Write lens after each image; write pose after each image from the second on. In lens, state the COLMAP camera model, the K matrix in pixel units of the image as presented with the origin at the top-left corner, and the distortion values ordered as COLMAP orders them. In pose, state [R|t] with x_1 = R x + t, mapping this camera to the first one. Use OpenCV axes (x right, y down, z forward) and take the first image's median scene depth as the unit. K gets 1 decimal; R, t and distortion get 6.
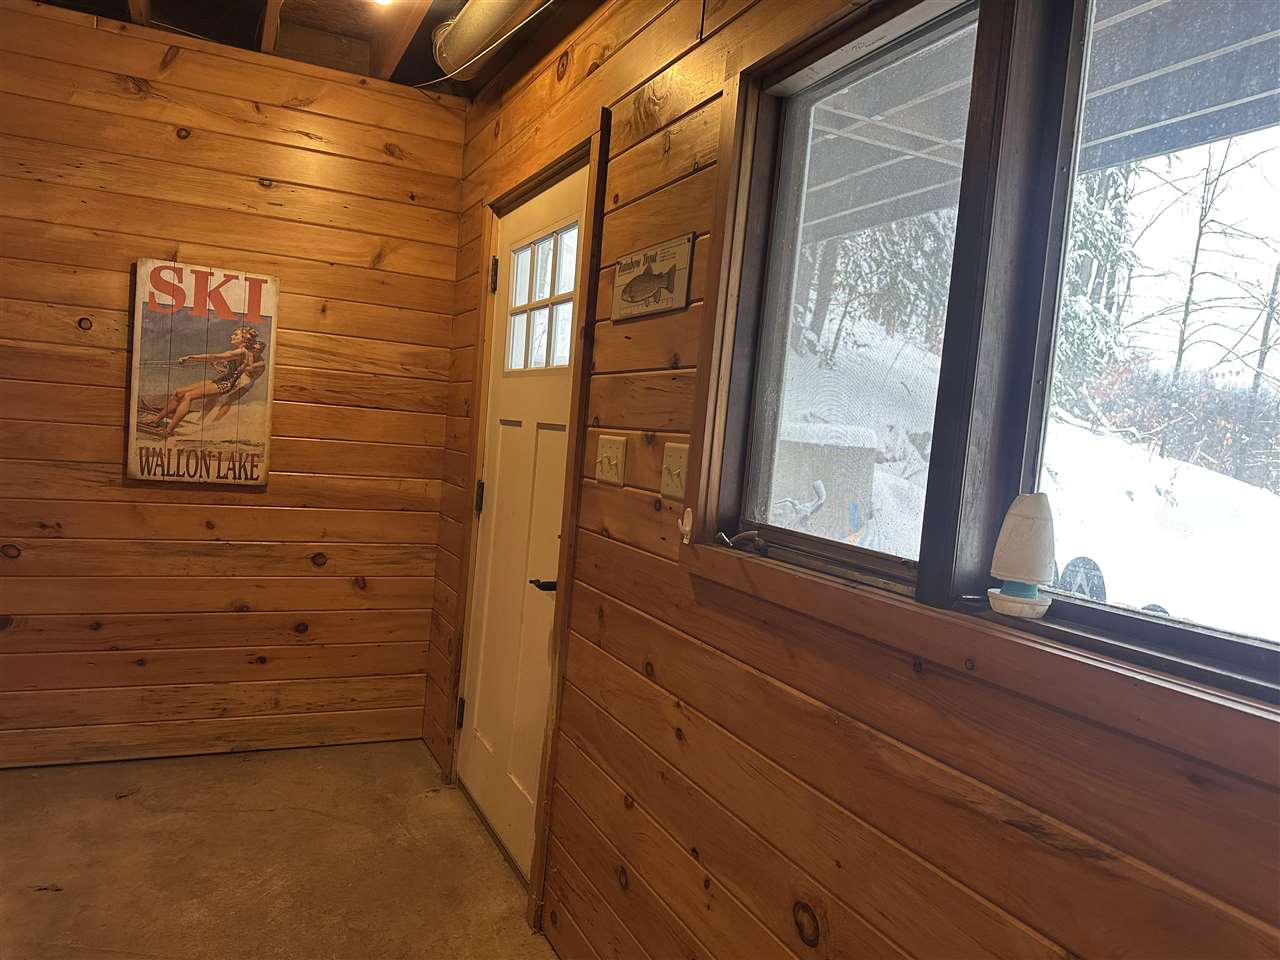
lens RADIAL K [[903.7, 0, 638.4], [0, 903.7, 482.8], [0, 0, 1]] dist [0.064306, -0.068653]
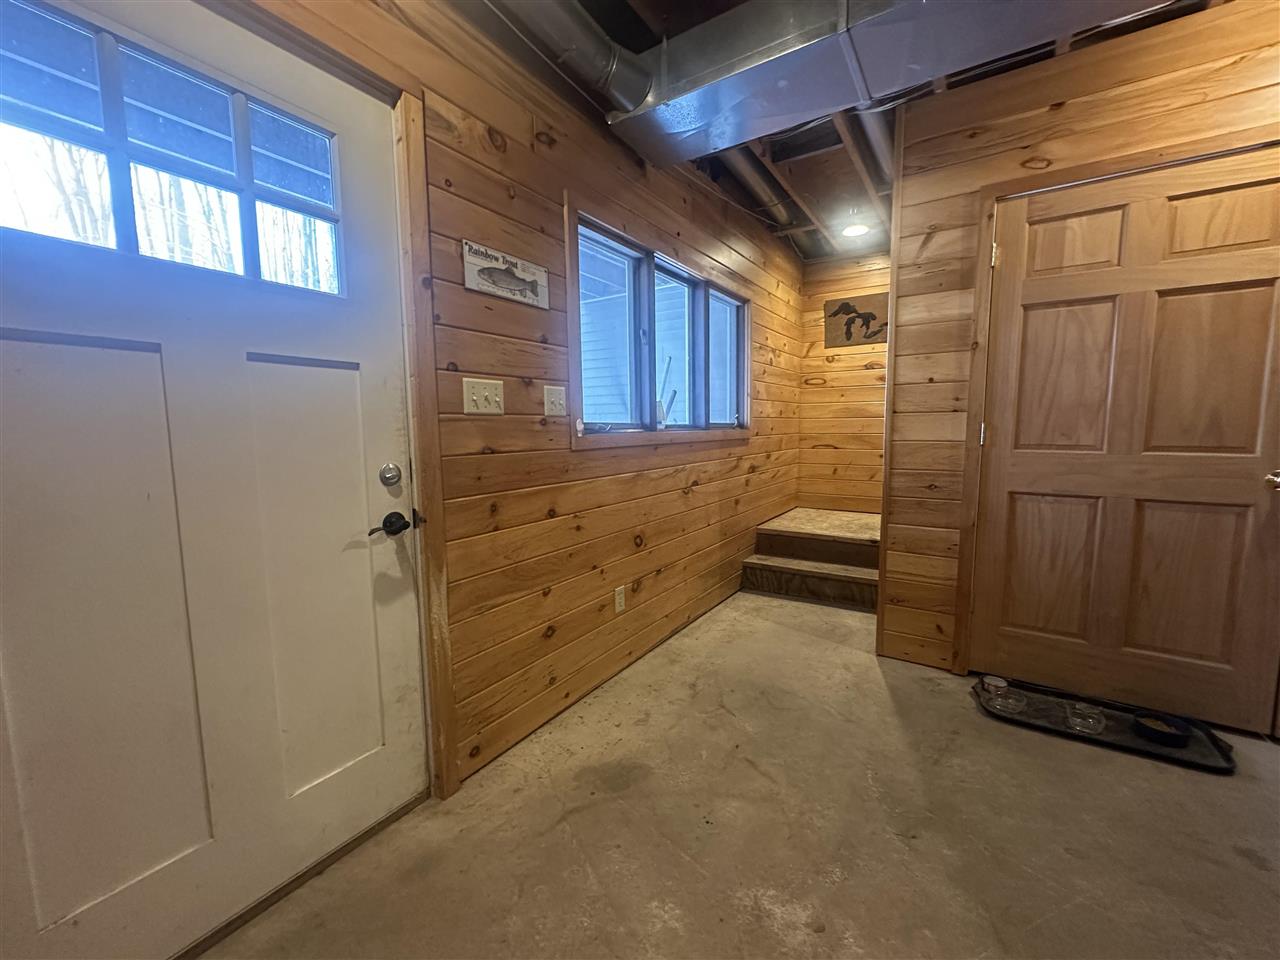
lens RADIAL K [[508.1, 0, 640.1], [0, 508.1, 479.2], [0, 0, 1]] dist [-0.004685, 0.000520]
pose [[-0.517972, -0.164781, 0.839376, -0.894866], [0.016542, 0.979157, 0.202429, -0.060878], [-0.855238, 0.118737, -0.504450, 1.312572]]
